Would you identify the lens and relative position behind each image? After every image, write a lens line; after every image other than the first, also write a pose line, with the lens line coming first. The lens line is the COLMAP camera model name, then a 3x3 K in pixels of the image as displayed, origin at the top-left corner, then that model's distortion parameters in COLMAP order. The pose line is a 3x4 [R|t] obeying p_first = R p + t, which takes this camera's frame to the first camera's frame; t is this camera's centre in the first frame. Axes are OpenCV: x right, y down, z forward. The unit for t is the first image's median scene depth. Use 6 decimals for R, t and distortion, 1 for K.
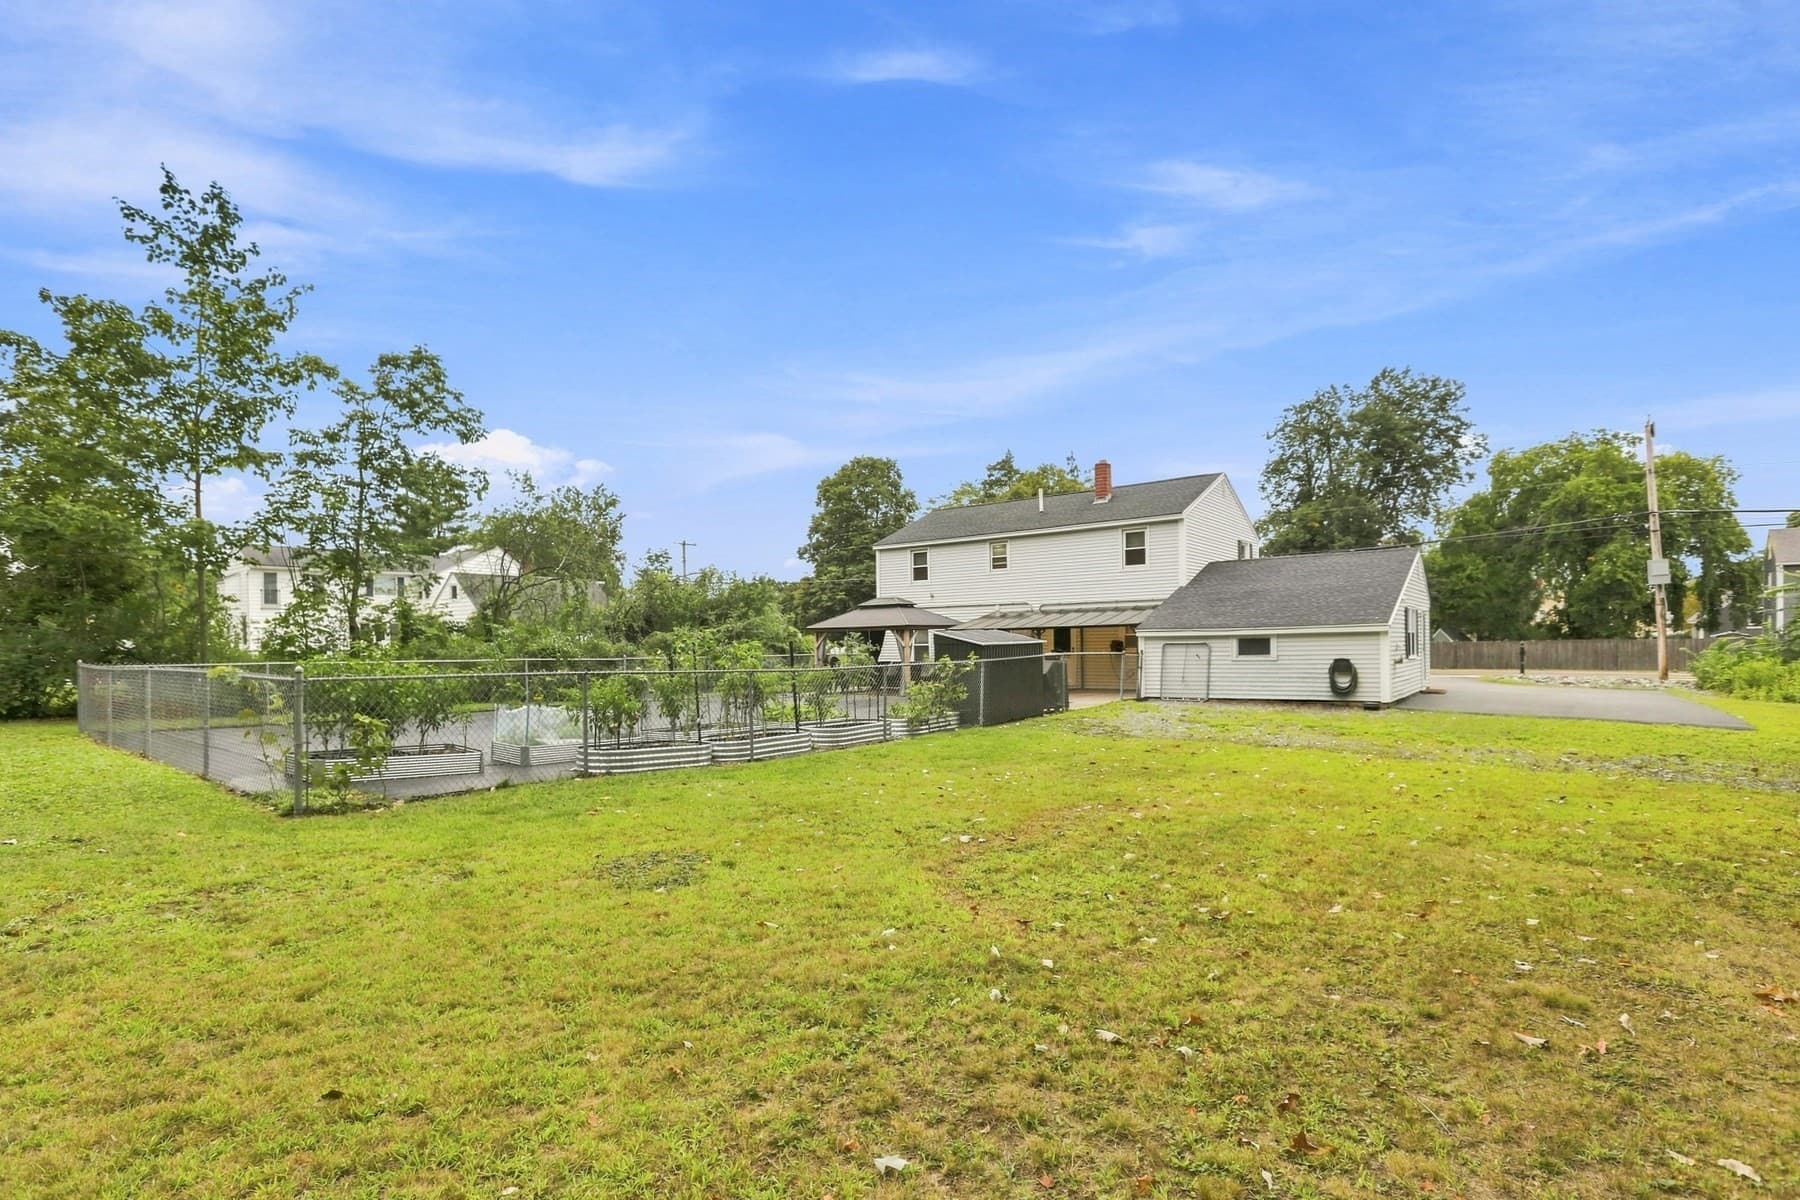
lens RADIAL K [[869.1, 0, 900.0], [0, 869.1, 600.0], [0, 0, 1]] dist [-0.021921, -0.000114]
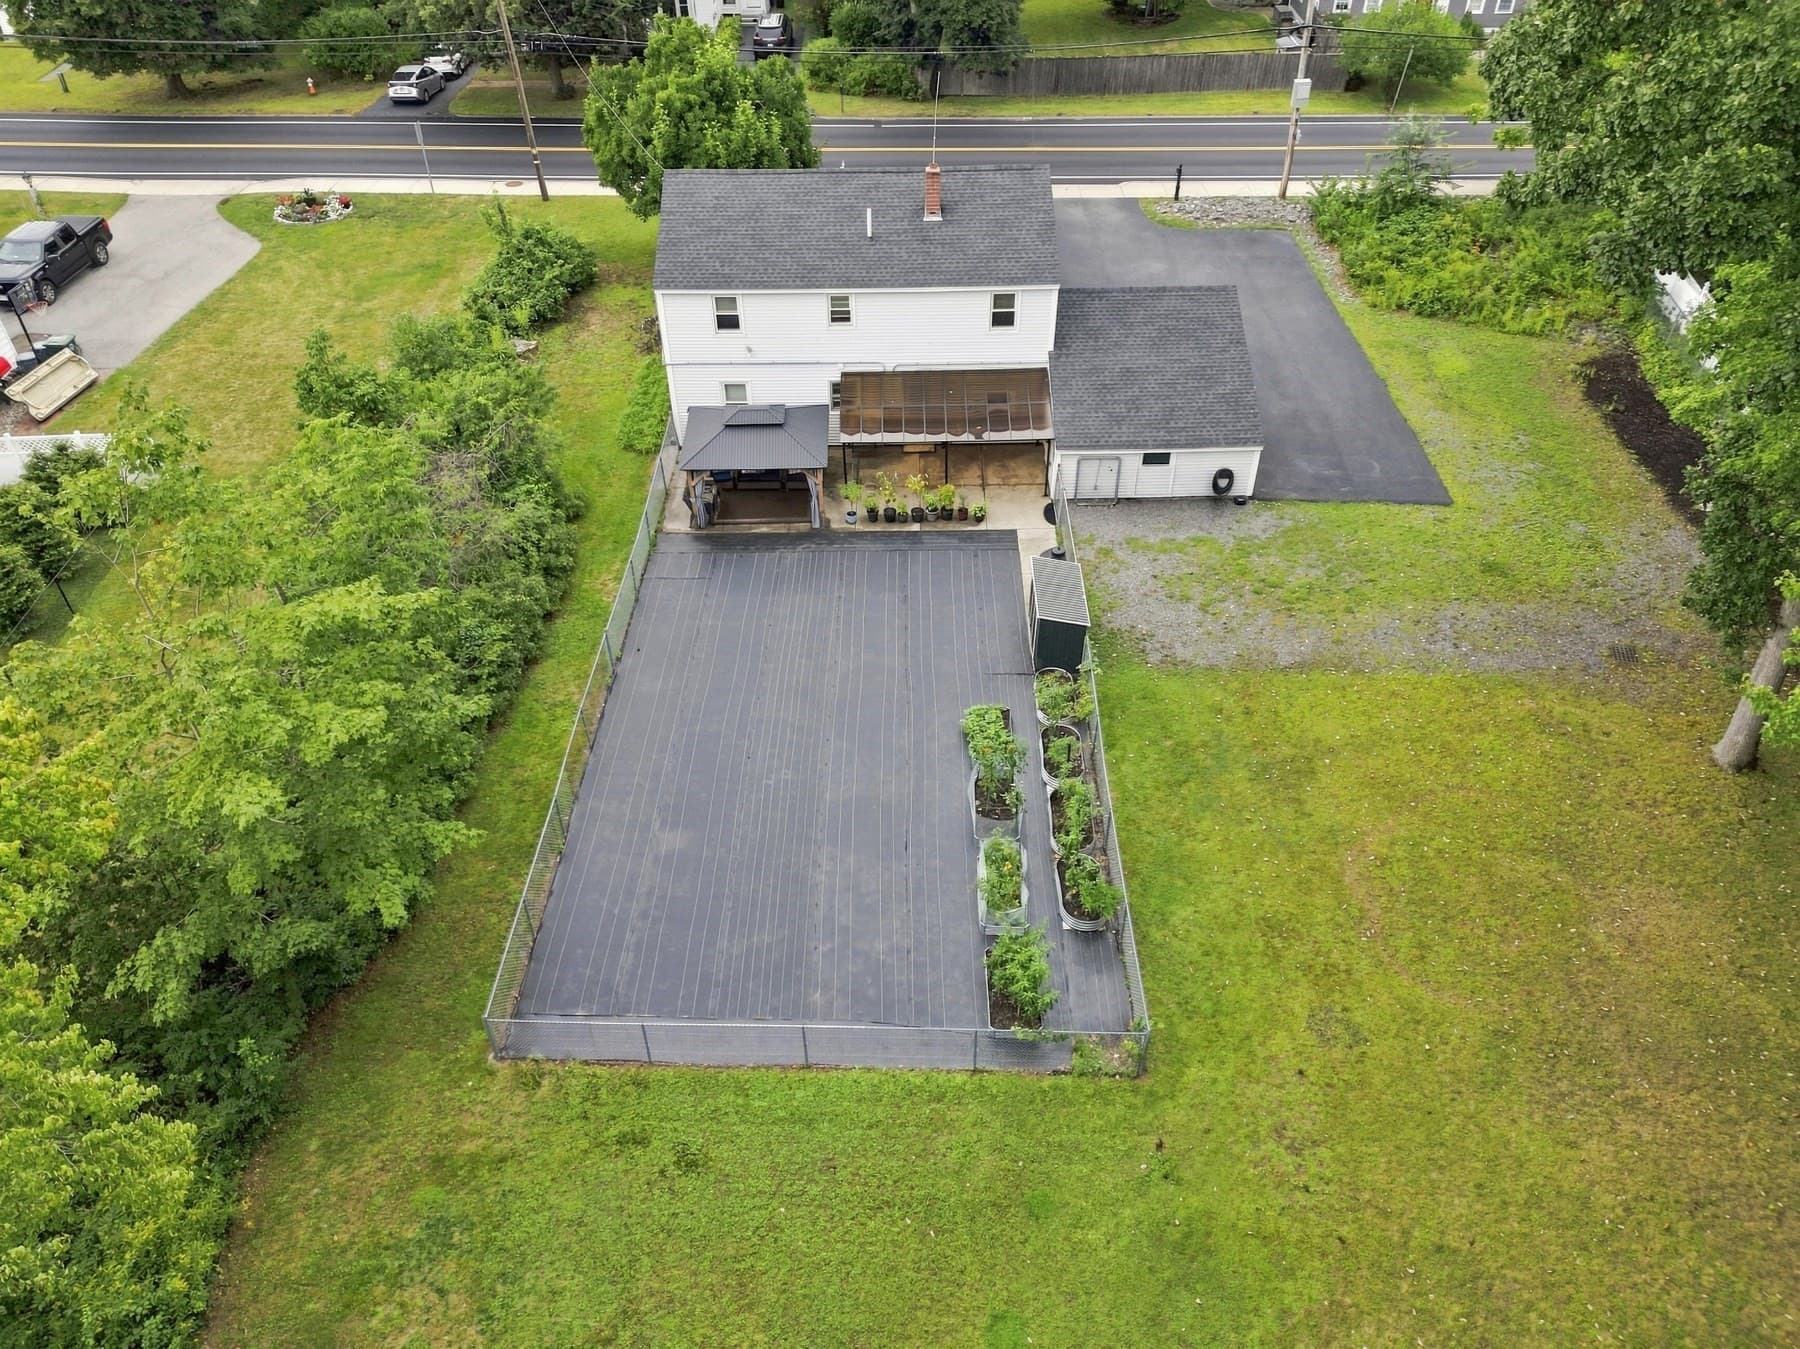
lens RADIAL K [[1268.2, 0, 900.0], [0, 1268.2, 674.5], [0, 0, 1]] dist [0.052985, -0.055806]
pose [[0.791761, -0.393940, 0.466825, -0.571133], [-0.033396, 0.735186, 0.677043, -0.640182], [-0.609918, -0.551646, 0.568935, 0.040678]]
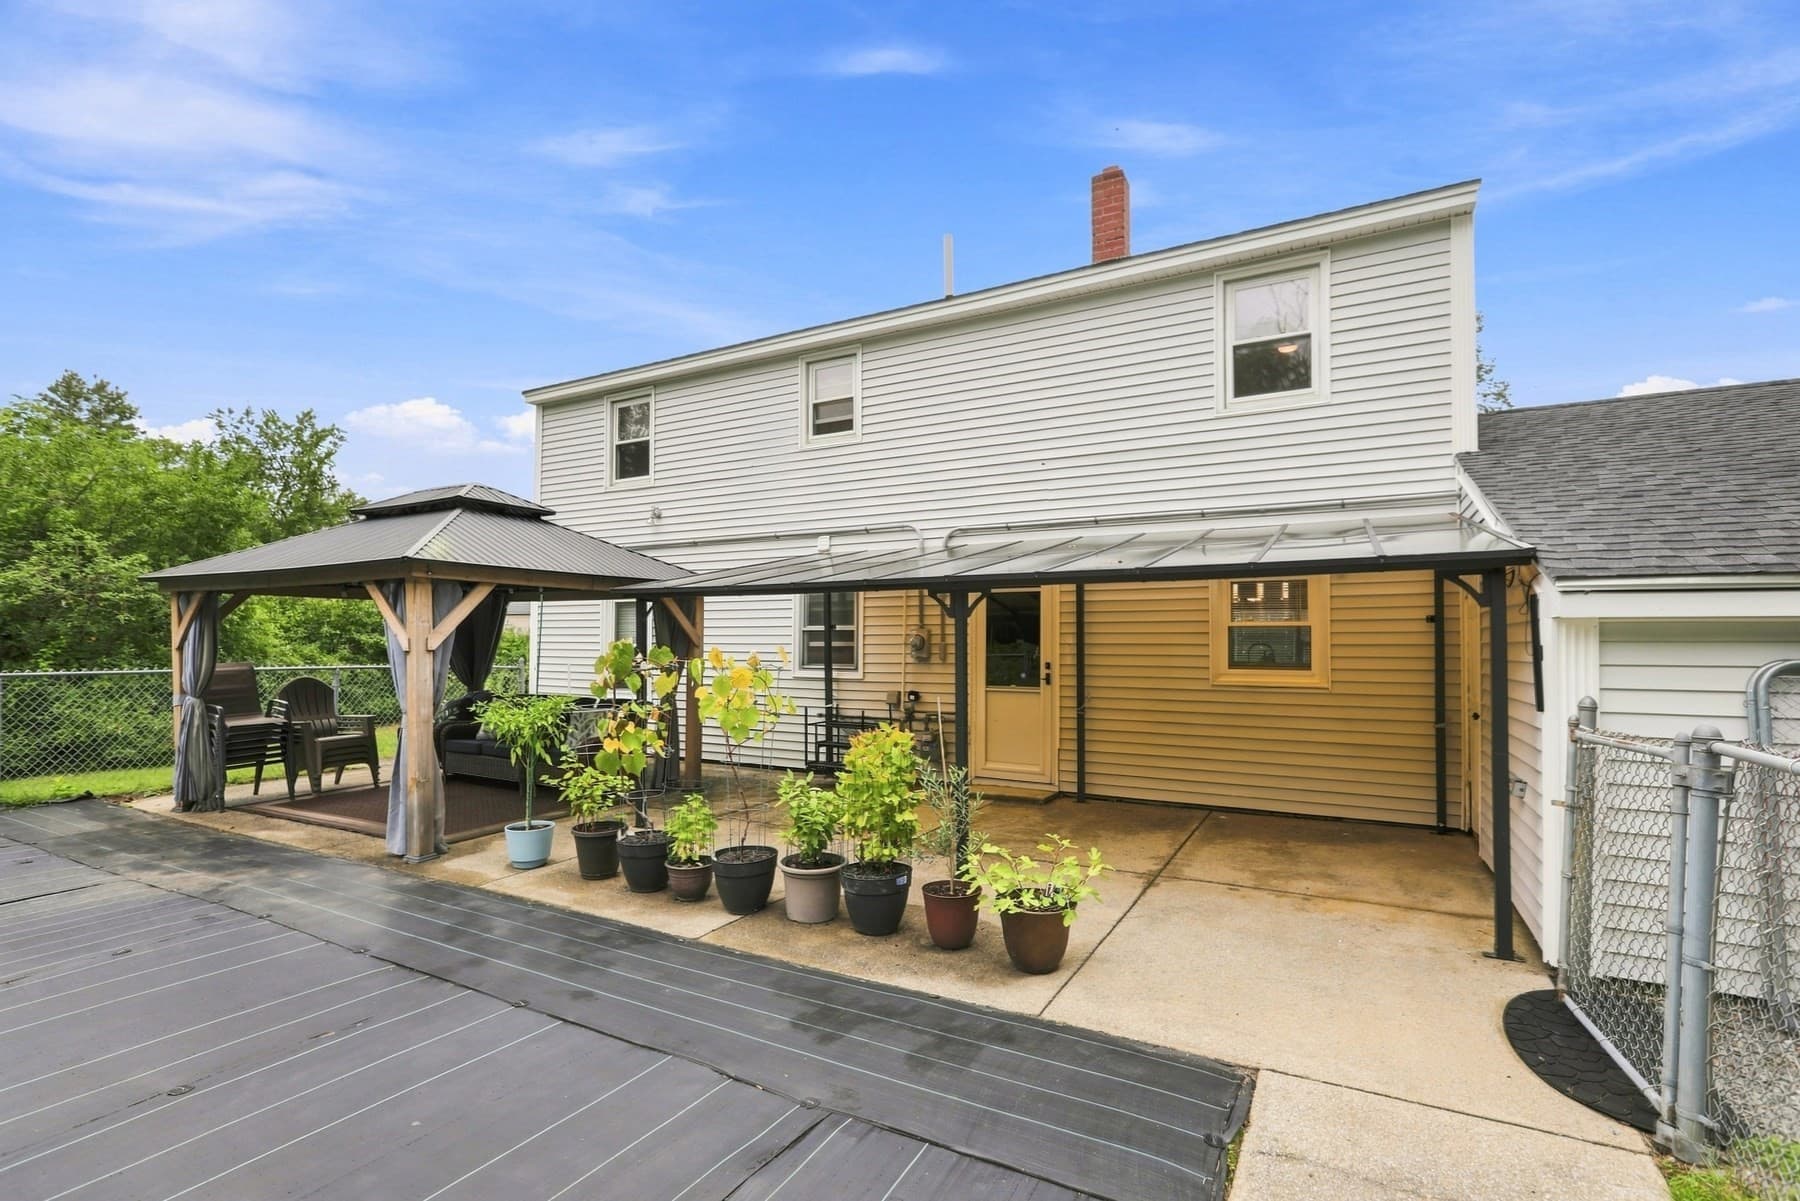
lens RADIAL K [[838.8, 0, 900.0], [0, 838.8, 600.5], [0, 0, 1]] dist [0.025826, 0.000010]
pose [[0.987279, 0.020786, 0.157635, 0.088793], [-0.021587, 0.999761, 0.003371, 0.030218], [-0.157527, -0.006731, 0.987492, 0.654029]]
